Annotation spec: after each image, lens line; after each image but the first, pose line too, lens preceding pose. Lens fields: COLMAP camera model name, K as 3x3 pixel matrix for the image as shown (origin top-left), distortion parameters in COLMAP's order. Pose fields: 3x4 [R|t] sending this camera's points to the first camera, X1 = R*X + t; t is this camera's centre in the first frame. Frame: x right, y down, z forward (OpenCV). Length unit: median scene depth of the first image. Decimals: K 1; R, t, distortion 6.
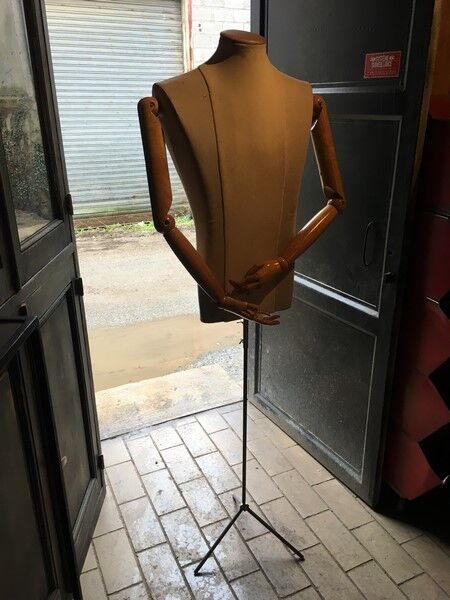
lens RADIAL K [[514.8, 0, 227.1], [0, 514.8, 303.5], [0, 0, 1]] dist [0.066181, -0.076764]
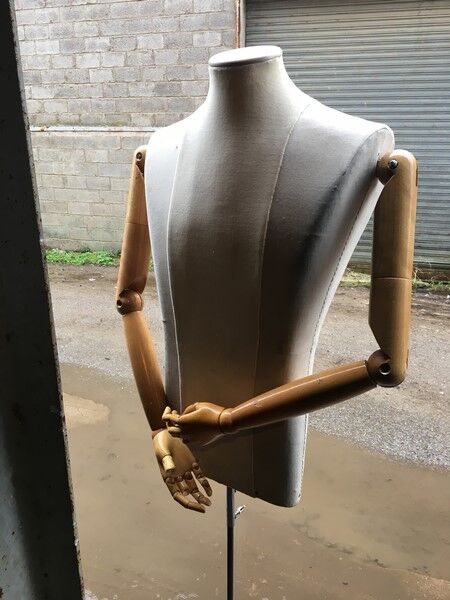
lens RADIAL K [[514.8, 0, 222.2], [0, 514.8, 296.3], [0, 0, 1]] dist [0.066181, -0.076764]
pose [[0.711653, 0.223130, -0.666155, 0.017882], [-0.258715, 0.964820, 0.046783, -0.075094], [0.653159, 0.139051, 0.744344, 0.195088]]
